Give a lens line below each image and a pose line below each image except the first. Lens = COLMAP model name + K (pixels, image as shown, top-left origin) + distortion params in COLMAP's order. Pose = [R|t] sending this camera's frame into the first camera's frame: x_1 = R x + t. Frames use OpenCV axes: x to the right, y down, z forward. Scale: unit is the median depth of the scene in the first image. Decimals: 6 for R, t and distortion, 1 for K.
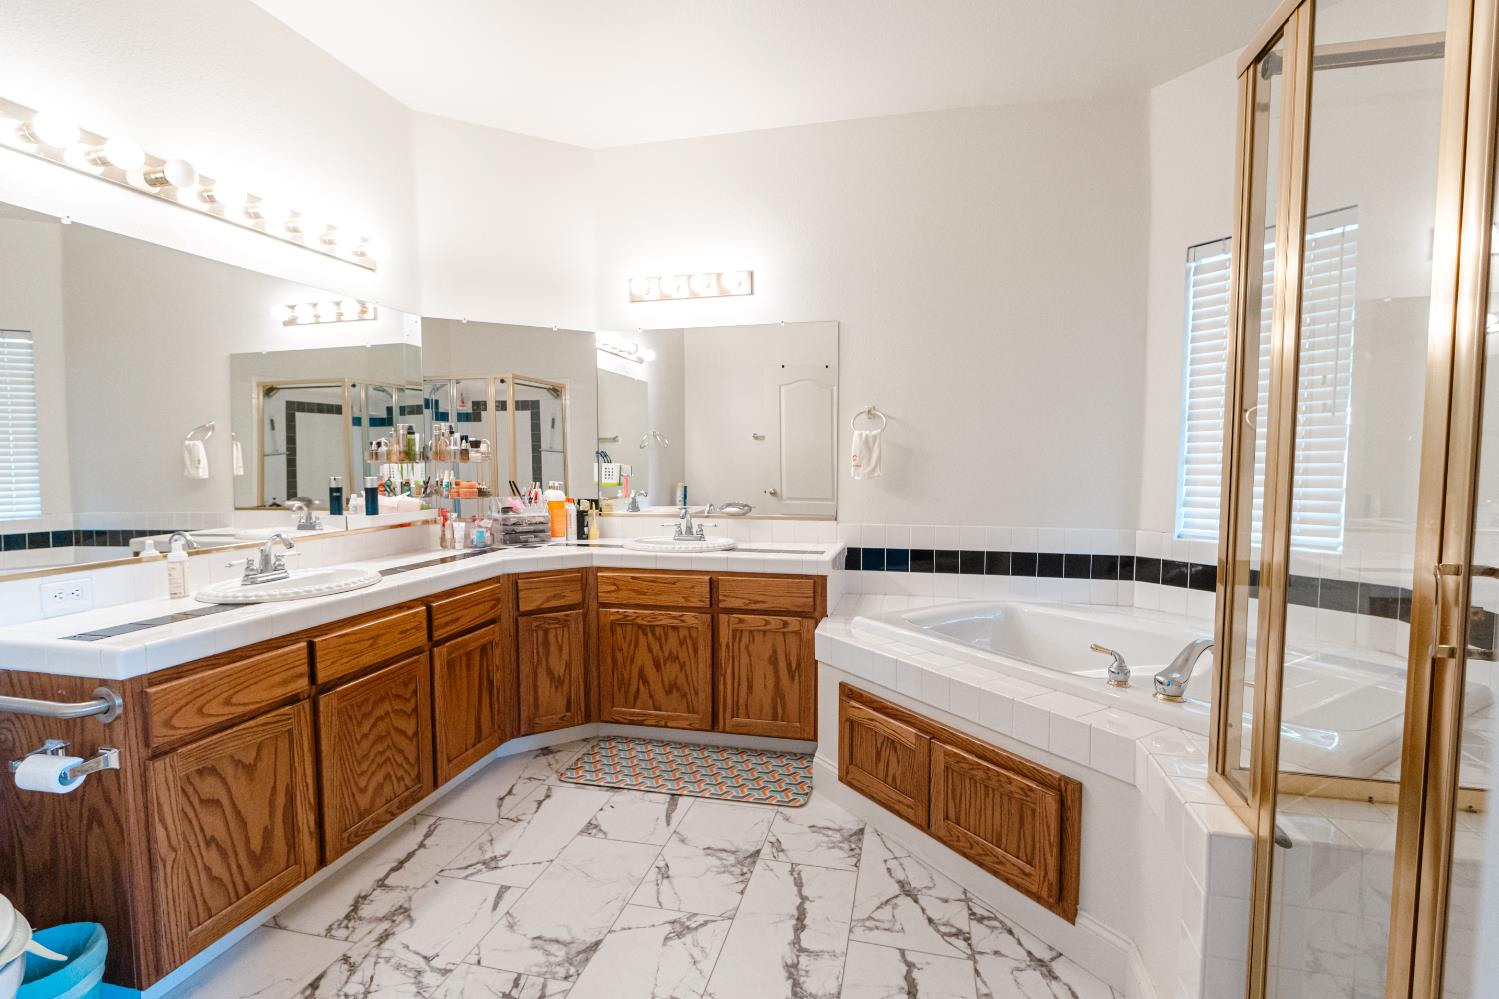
lens RADIAL K [[695.2, 0, 719.4], [0, 695.2, 500.9], [0, 0, 1]] dist [-0.012977, 0.000404]
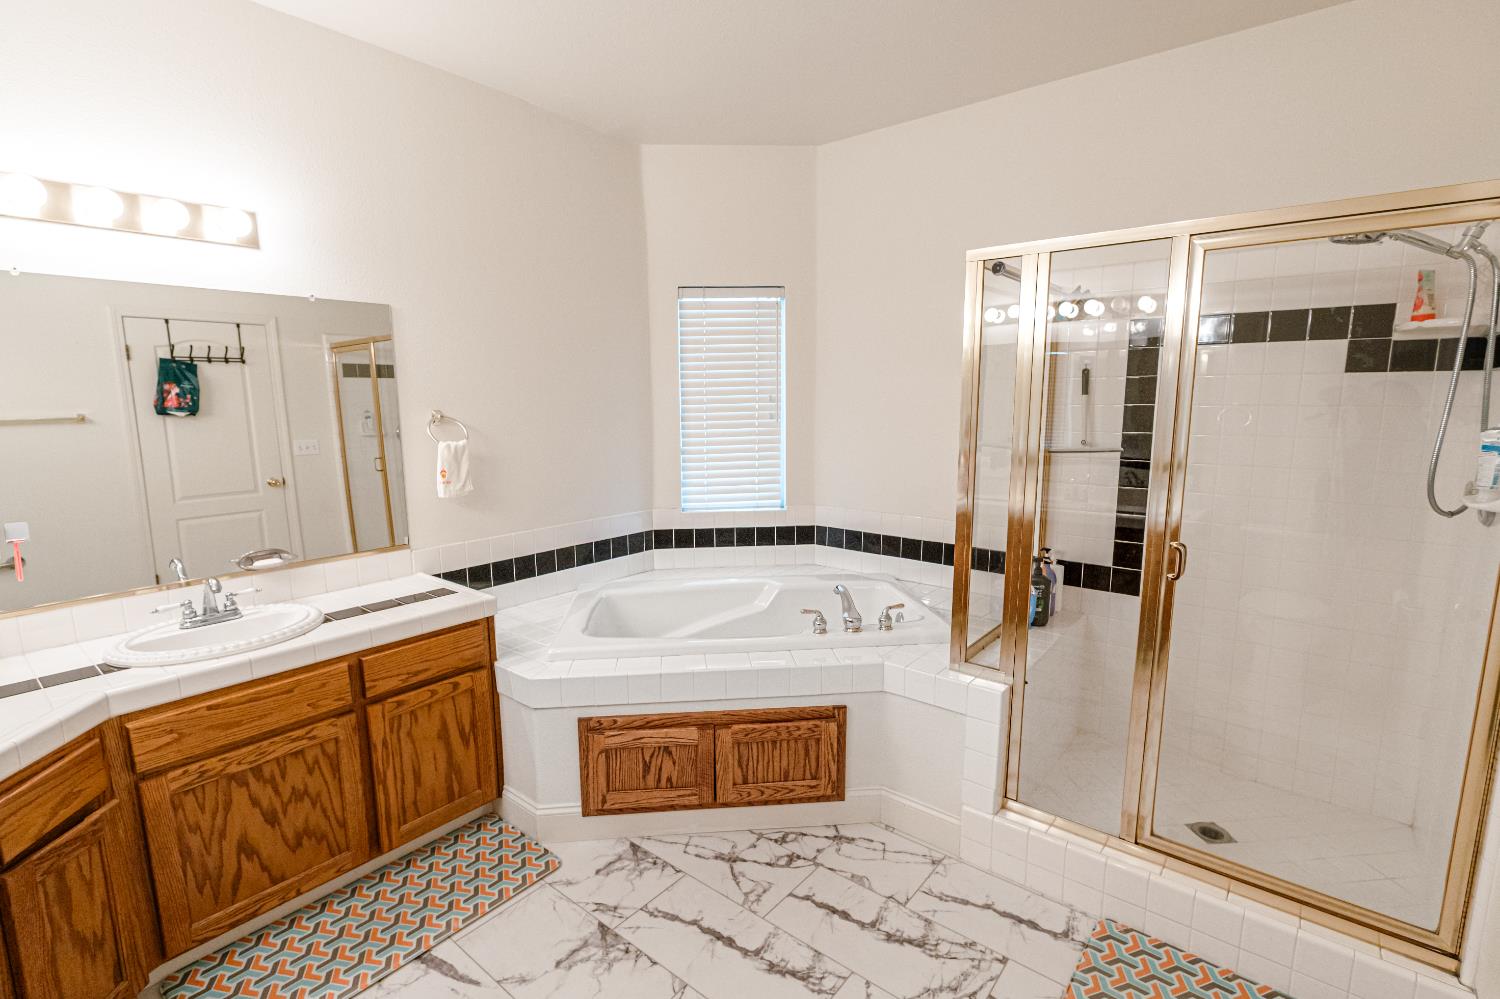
lens RADIAL K [[695.7, 0, 742.5], [0, 695.7, 504.2], [0, 0, 1]] dist [-0.012977, 0.000404]
pose [[0.426833, -0.142907, 0.892967, -0.522368], [0.066631, 0.989721, 0.126541, -0.134464], [-0.901872, 0.005487, 0.431968, 0.364508]]
